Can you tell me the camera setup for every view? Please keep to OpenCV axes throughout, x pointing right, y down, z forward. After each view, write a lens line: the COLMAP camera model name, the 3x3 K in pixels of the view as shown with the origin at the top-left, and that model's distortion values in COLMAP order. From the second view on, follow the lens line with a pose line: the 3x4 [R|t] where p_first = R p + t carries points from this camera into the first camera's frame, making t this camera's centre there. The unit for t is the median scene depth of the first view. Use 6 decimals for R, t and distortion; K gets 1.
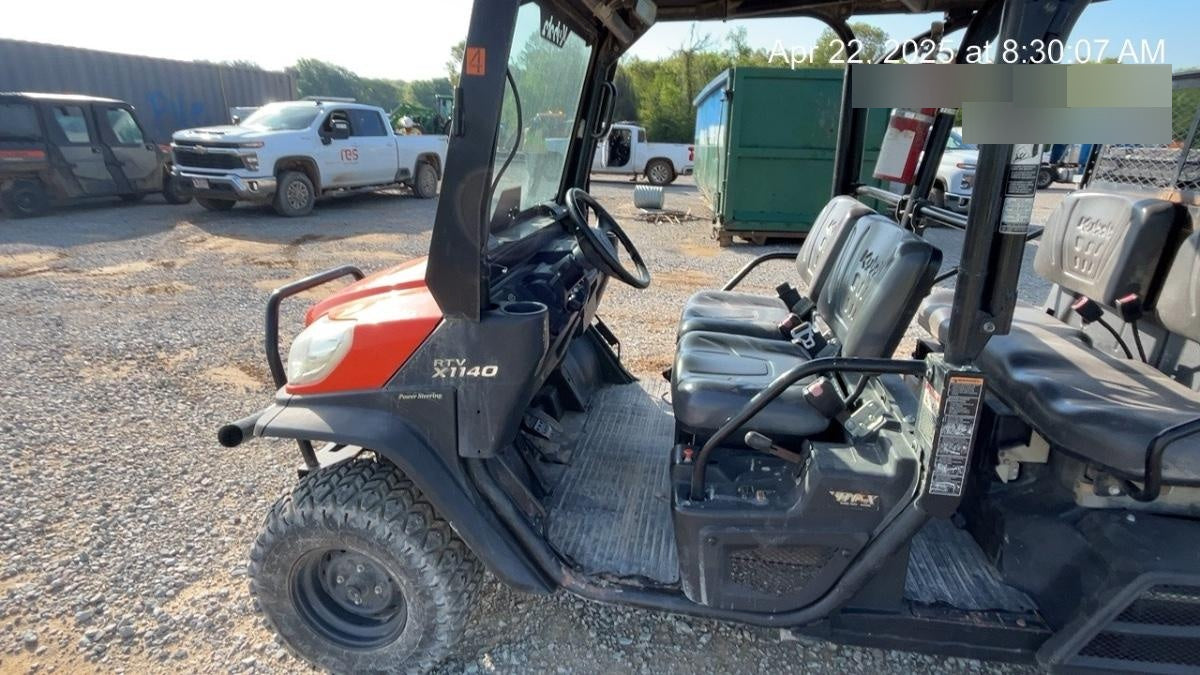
lens RADIAL K [[644.4, 0, 600.0], [0, 644.4, 337.5], [0, 0, 1]] dist [-0.021718, -0.000024]
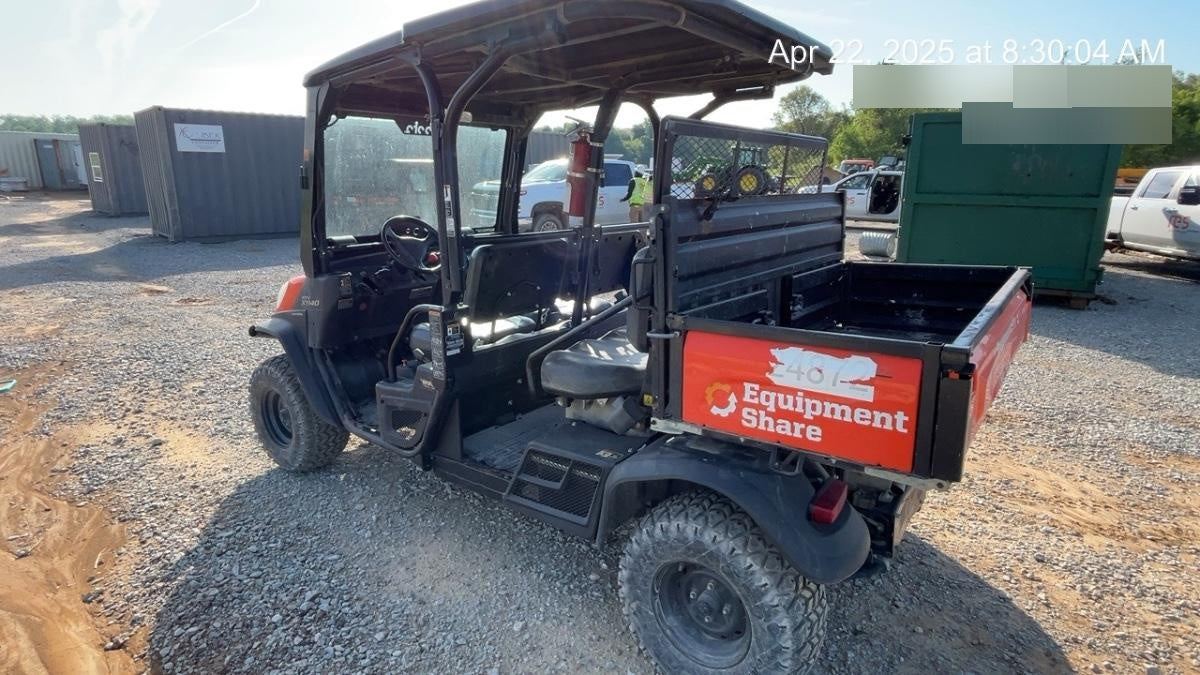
lens RADIAL K [[644.4, 0, 600.0], [0, 644.4, 337.5], [0, 0, 1]] dist [-0.021718, -0.000024]
pose [[0.882751, 0.095989, -0.459931, 0.228669], [-0.127715, 0.991072, -0.038285, 0.017794], [0.452149, 0.092537, 0.887129, -0.055656]]
